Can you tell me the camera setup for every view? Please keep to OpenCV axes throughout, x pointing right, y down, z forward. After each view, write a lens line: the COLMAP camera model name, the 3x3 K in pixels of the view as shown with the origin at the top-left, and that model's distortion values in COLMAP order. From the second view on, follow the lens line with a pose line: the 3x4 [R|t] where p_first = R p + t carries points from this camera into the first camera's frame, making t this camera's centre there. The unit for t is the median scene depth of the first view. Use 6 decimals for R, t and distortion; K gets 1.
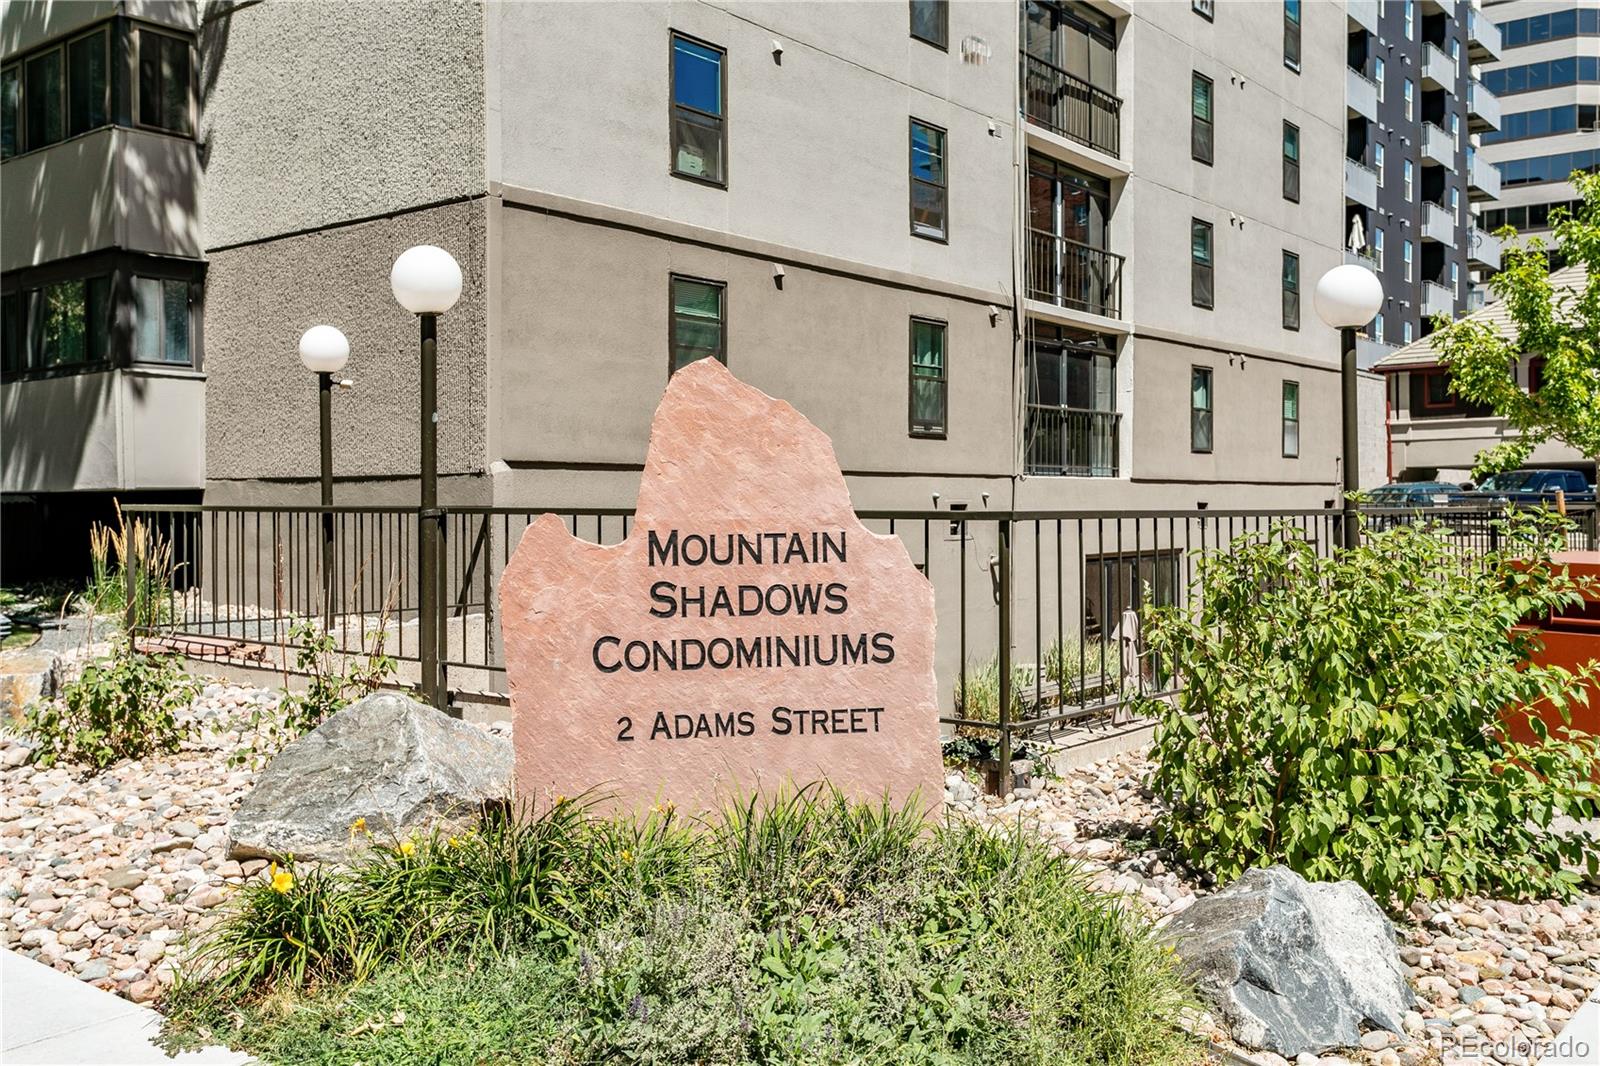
lens RADIAL K [[1470.2, 0, 800.0], [0, 1470.2, 533.0], [0, 0, 1]] dist [0.012574, -0.006703]
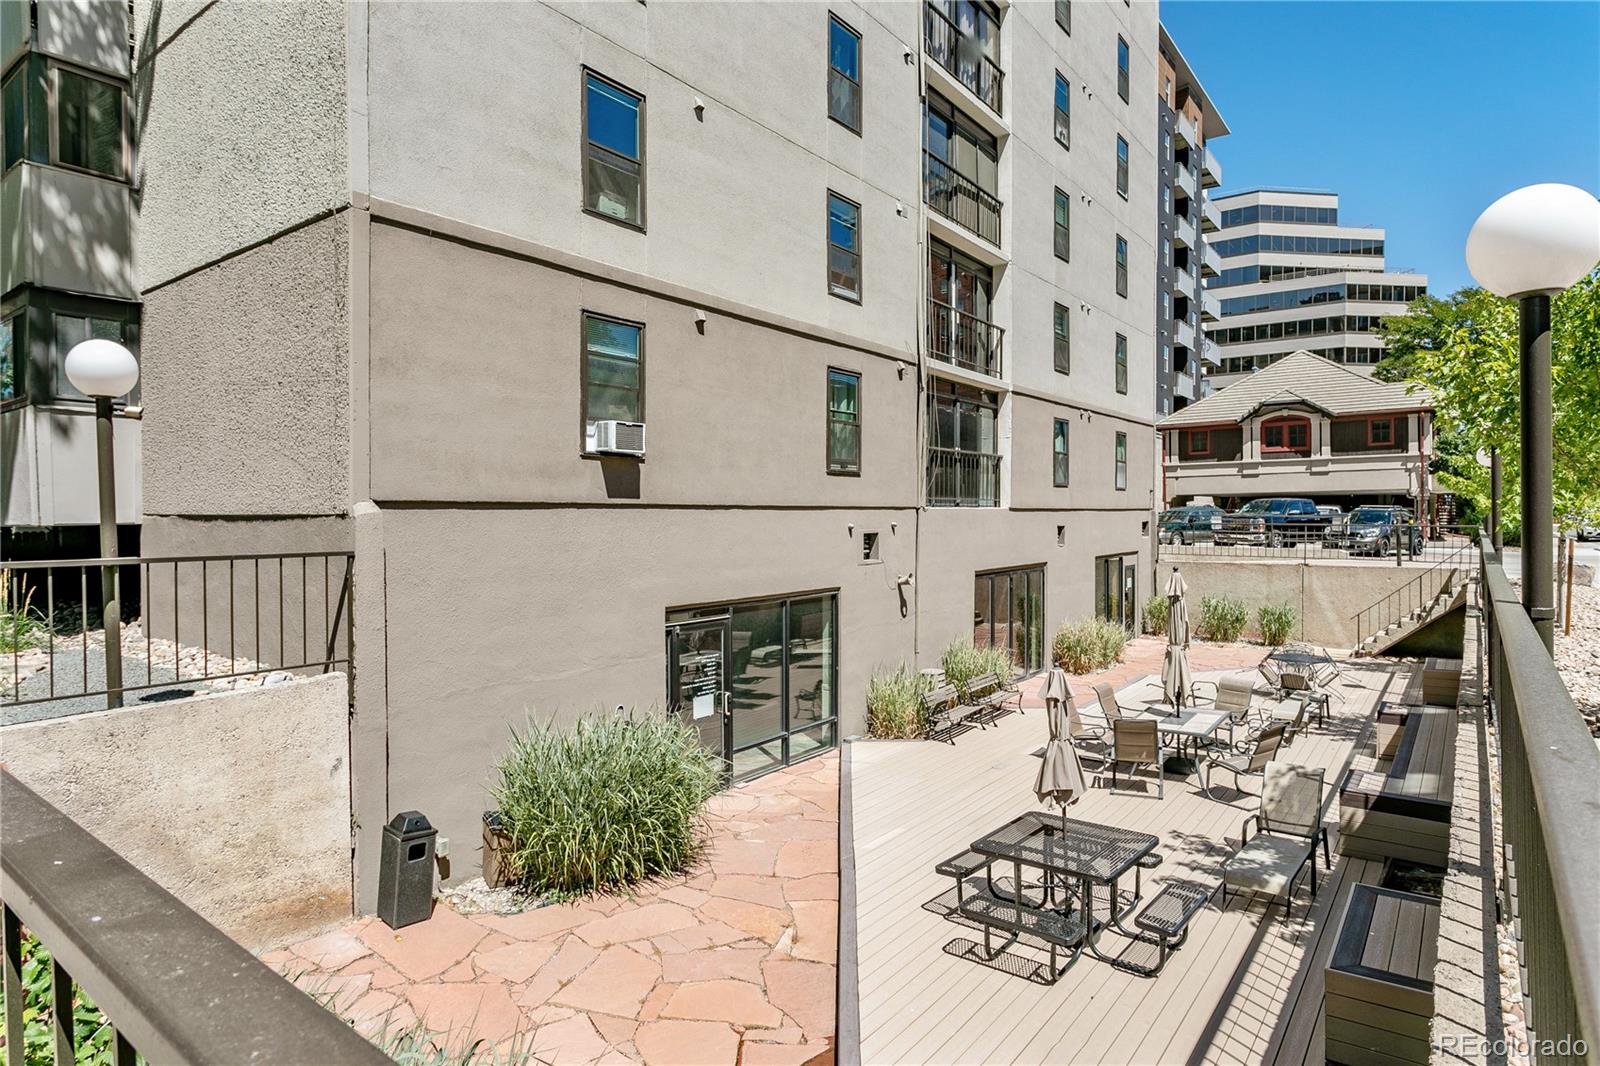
lens RADIAL K [[906.7, 0, 800.0], [0, 906.7, 533.0], [0, 0, 1]] dist [-0.002846, 0.000736]
pose [[0.999582, 0.000958, 0.028889, 0.032641], [-0.000999, 0.999999, 0.001391, -0.020881], [-0.028888, -0.001419, 0.999582, 0.298915]]
